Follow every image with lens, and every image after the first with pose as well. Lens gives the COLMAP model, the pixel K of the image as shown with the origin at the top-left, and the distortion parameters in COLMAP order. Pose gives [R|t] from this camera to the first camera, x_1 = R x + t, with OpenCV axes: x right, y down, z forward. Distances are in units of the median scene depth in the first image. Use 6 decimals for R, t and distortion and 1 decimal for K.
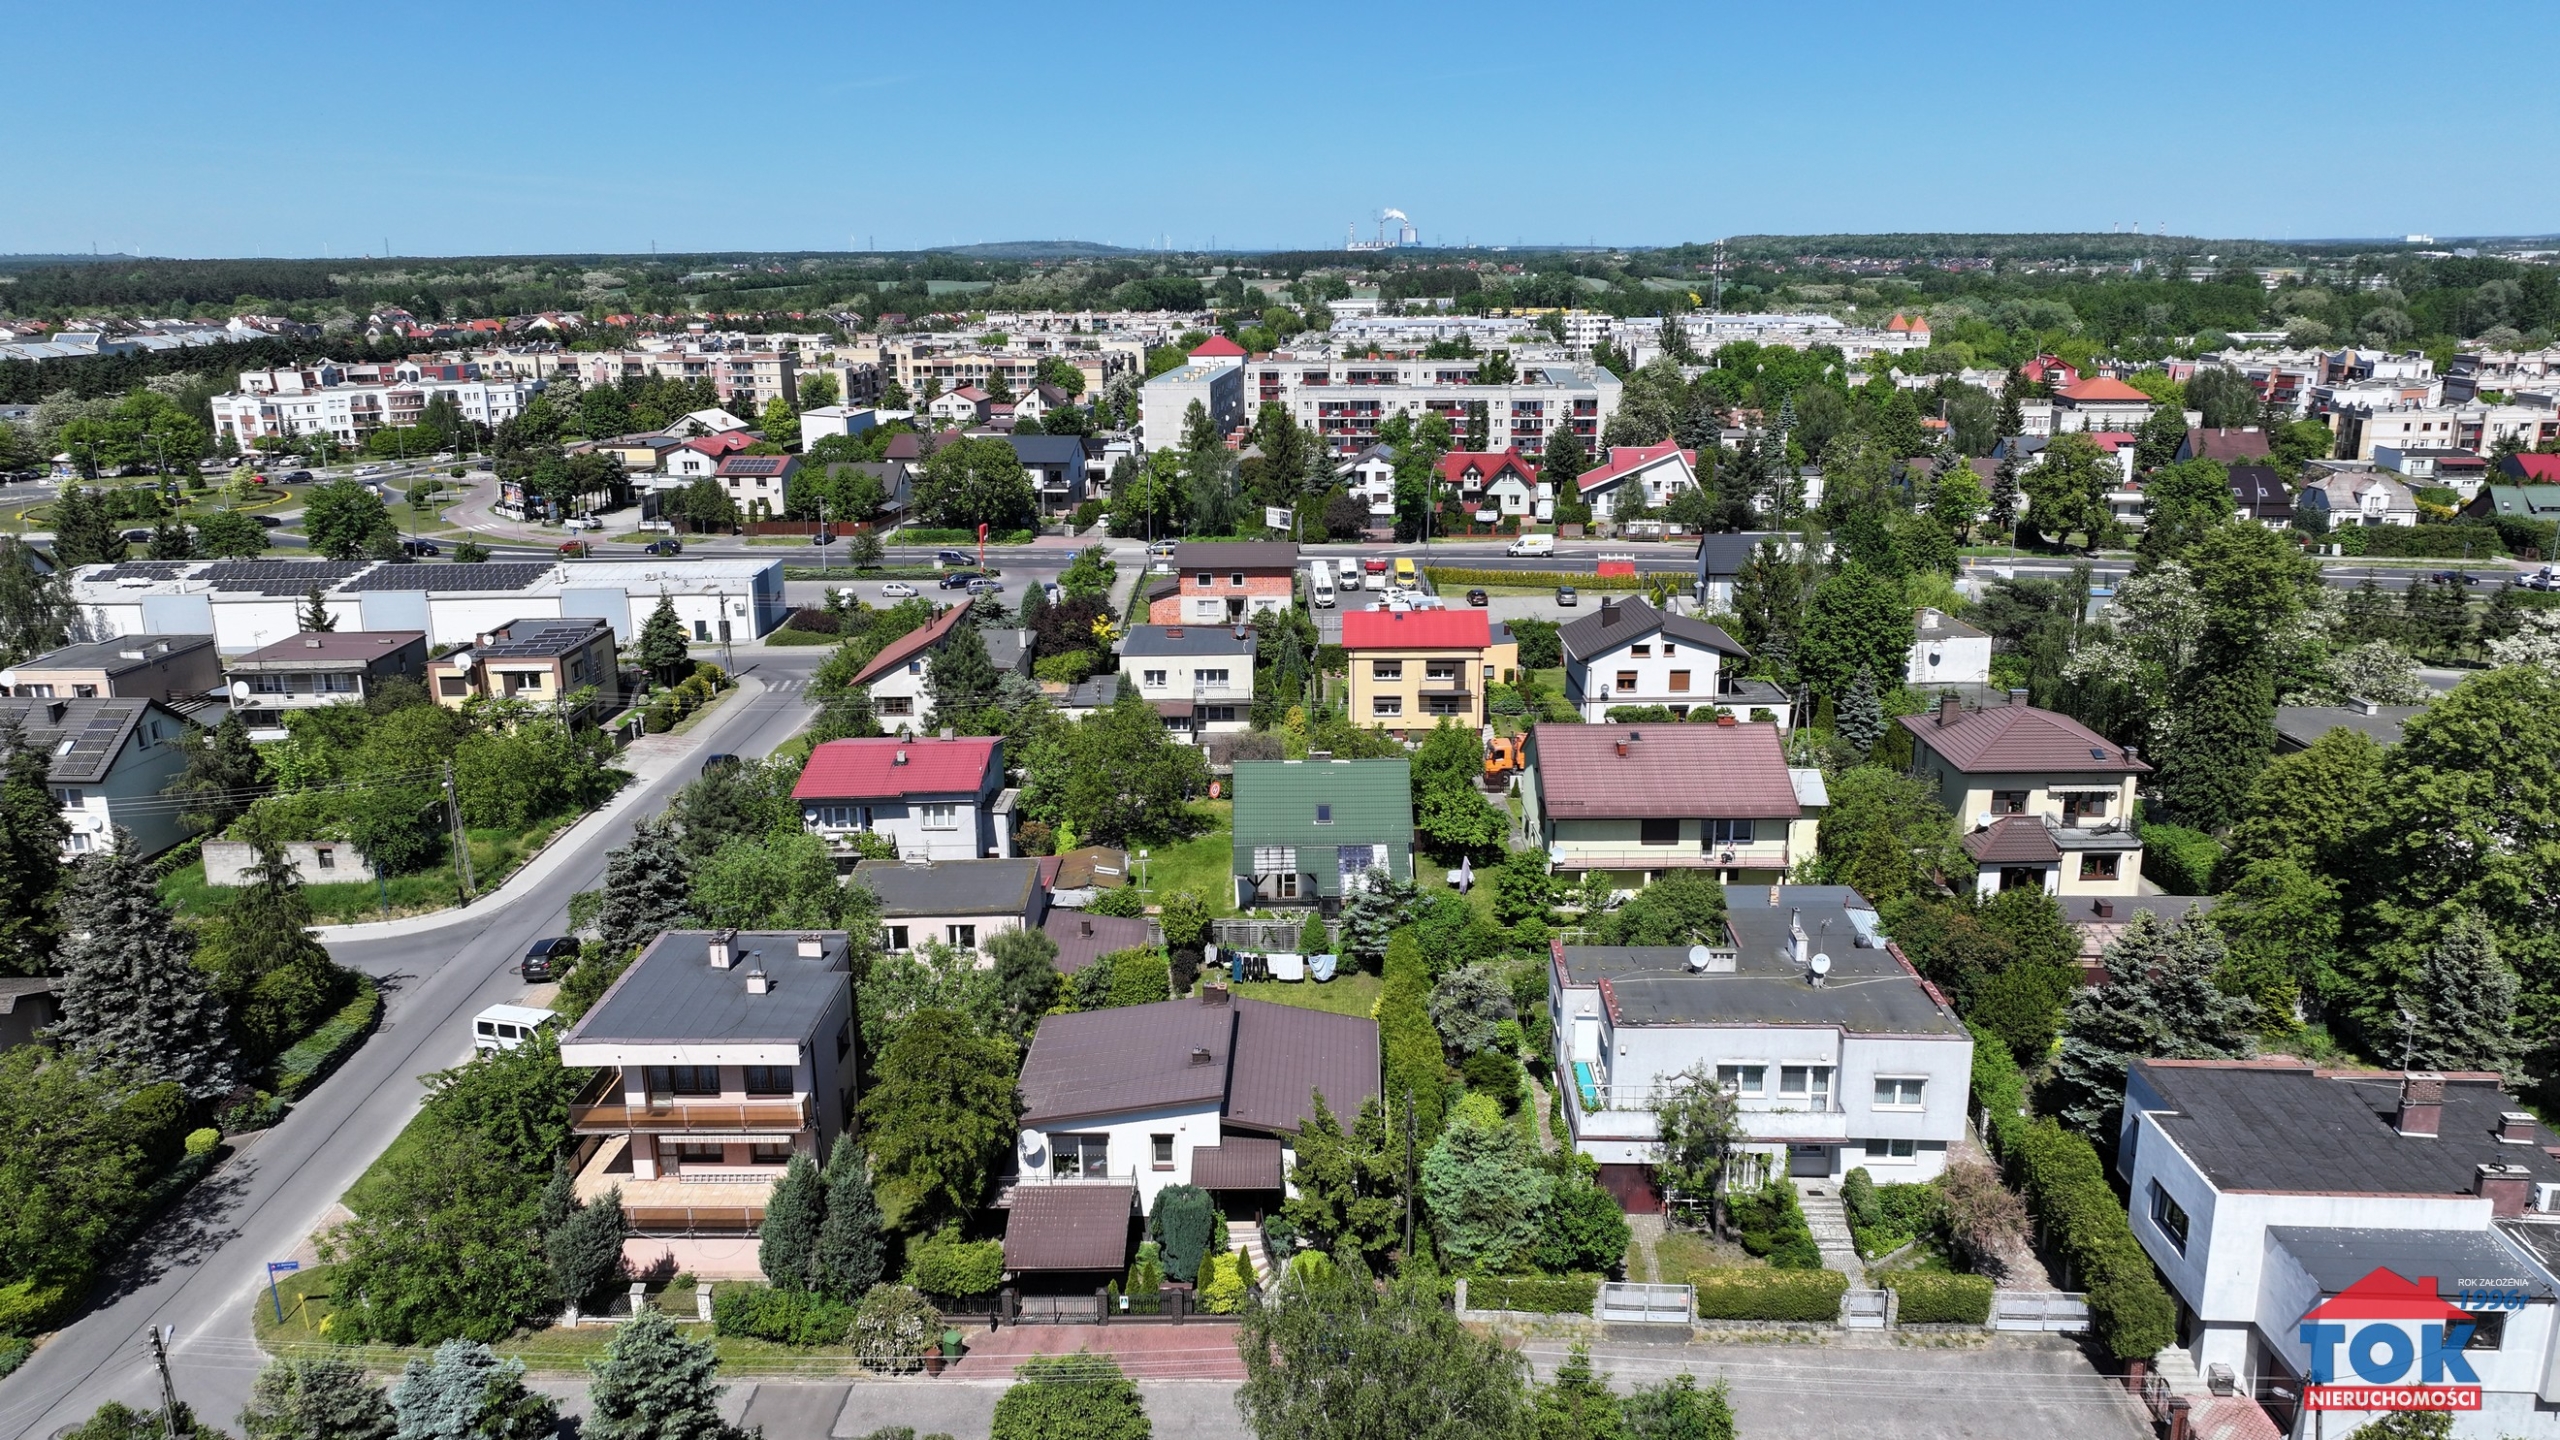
lens RADIAL K [[1780.3, 0, 1285.6], [0, 1780.3, 721.4], [0, 0, 1]] dist [0.000142, 0.000864]
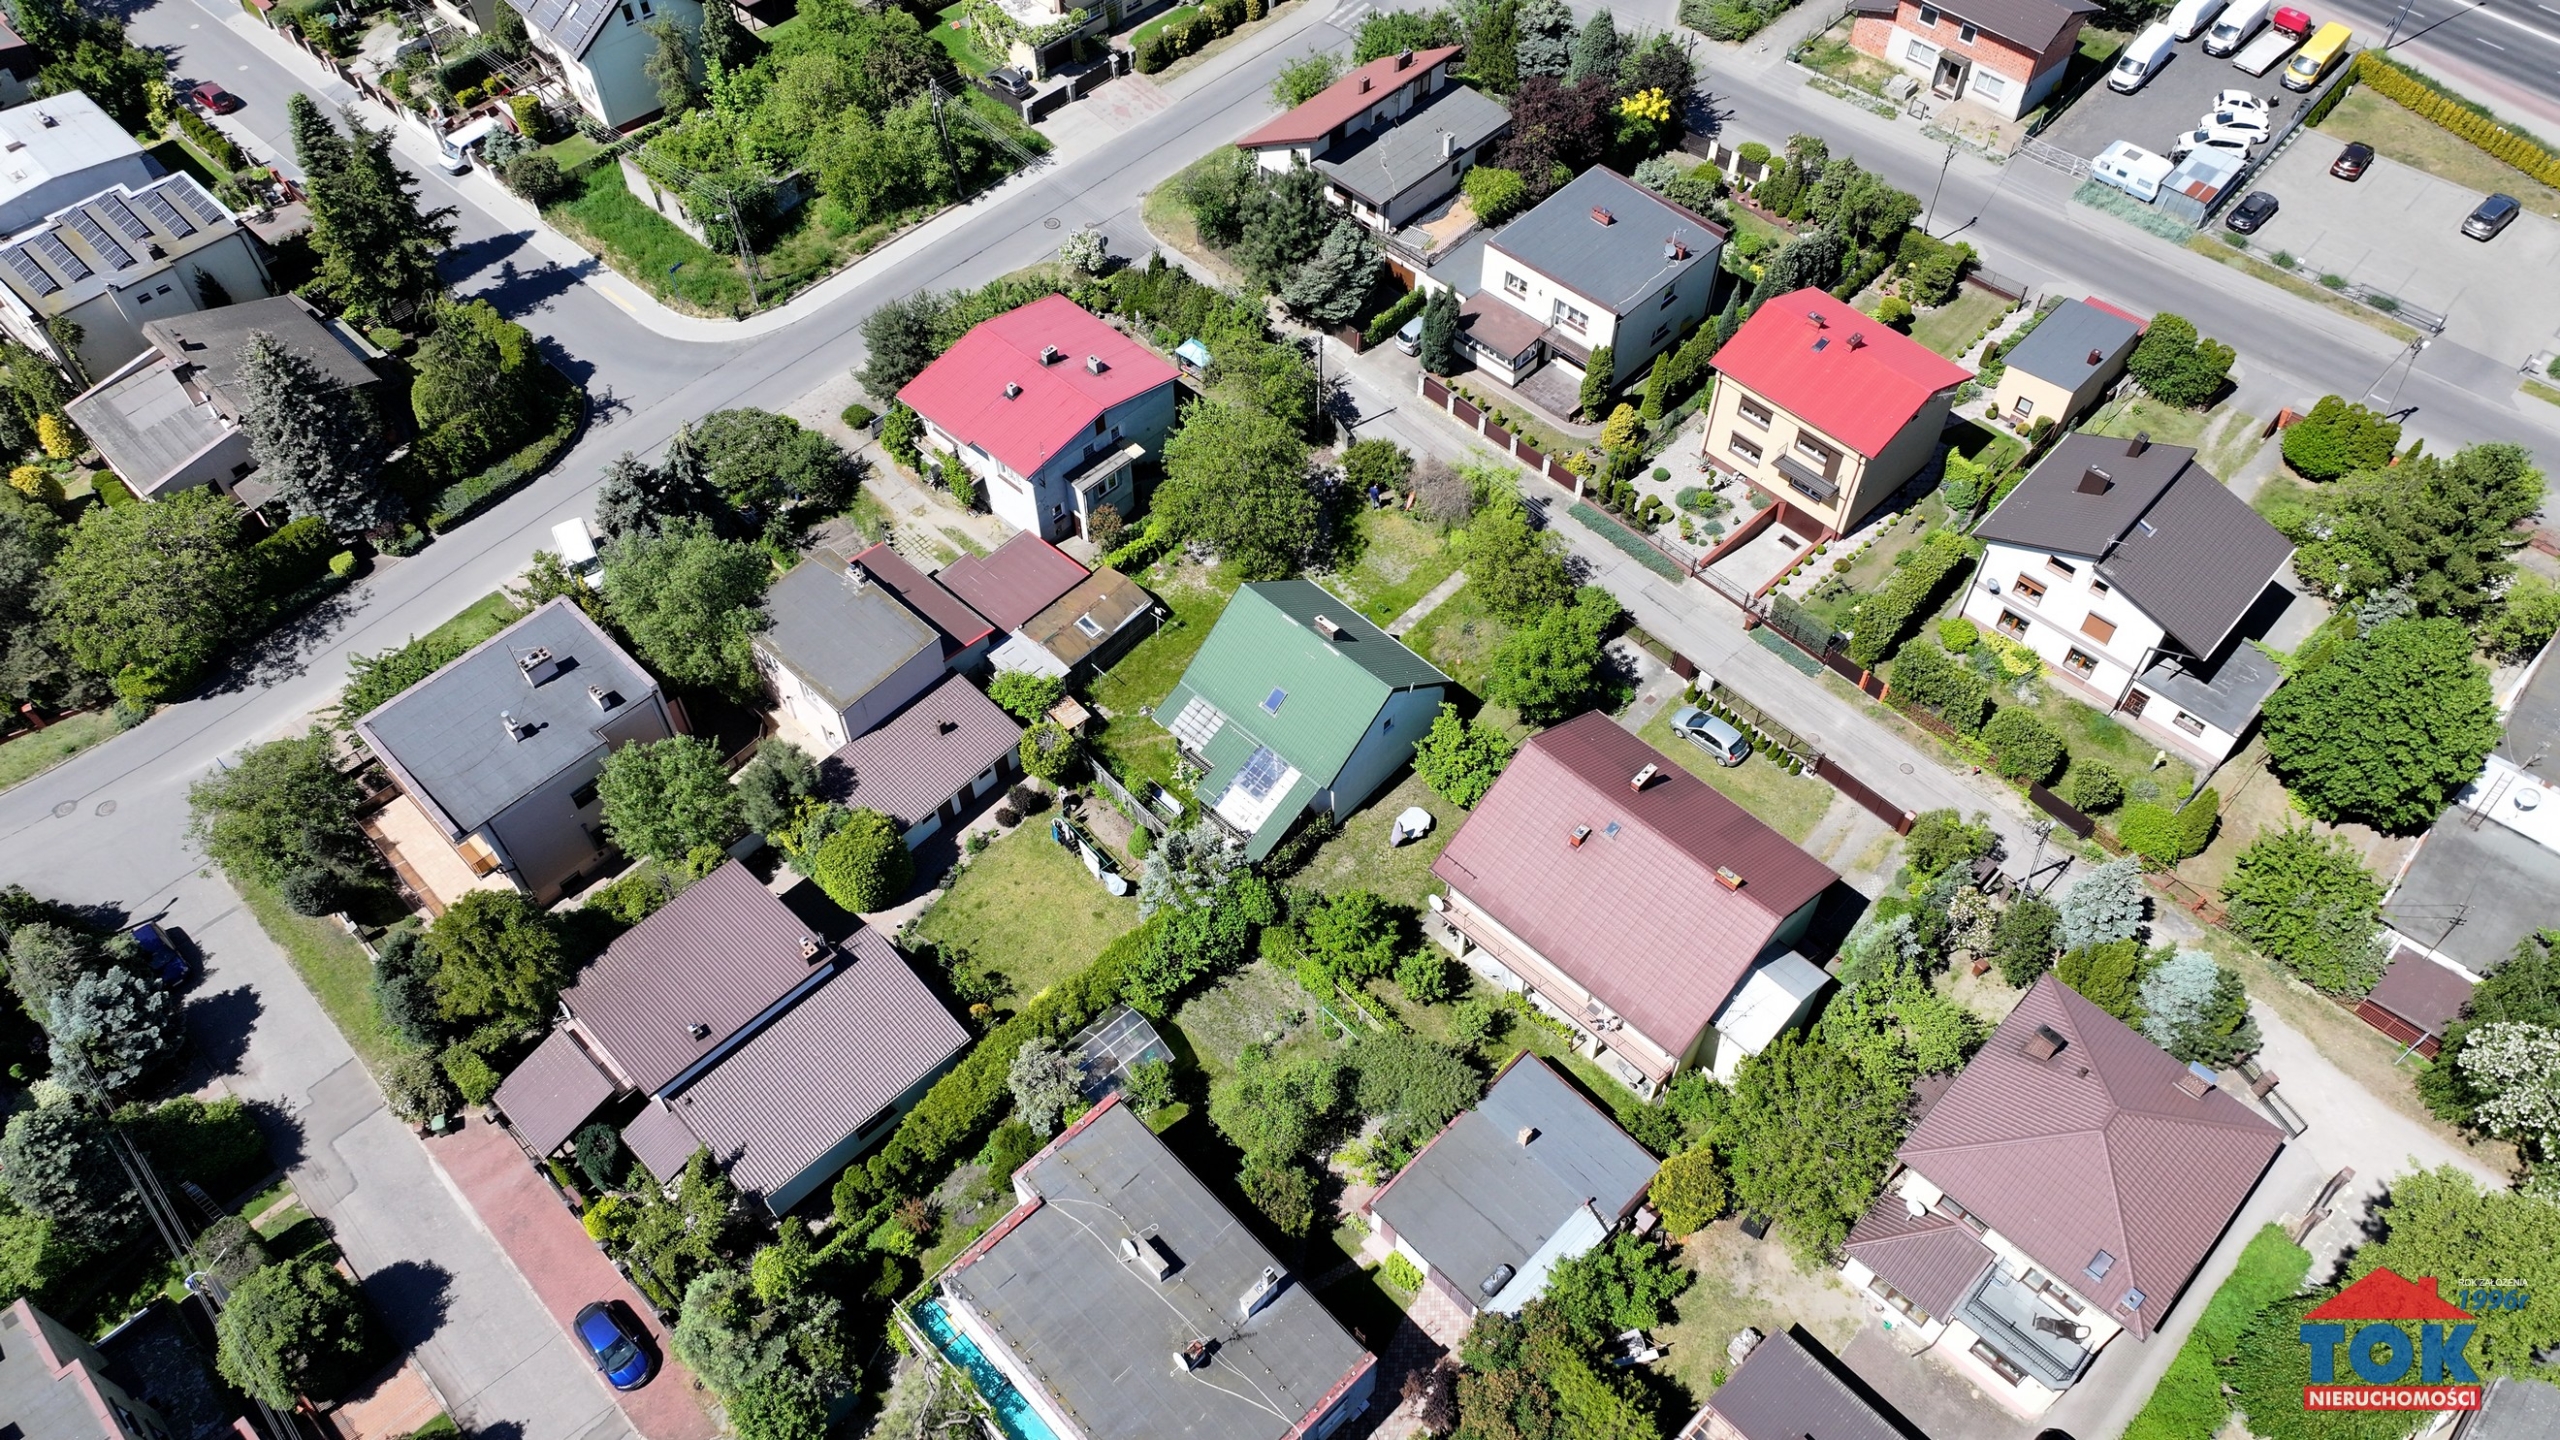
lens RADIAL K [[1780.3, 0, 1276.0], [0, 1780.3, 712.2], [0, 0, 1]] dist [0.000142, 0.000864]
pose [[0.721645, 0.546330, -0.425149, 0.323725], [-0.182355, 0.742474, 0.644576, -0.413224], [0.667814, -0.387627, 0.635429, 0.356460]]
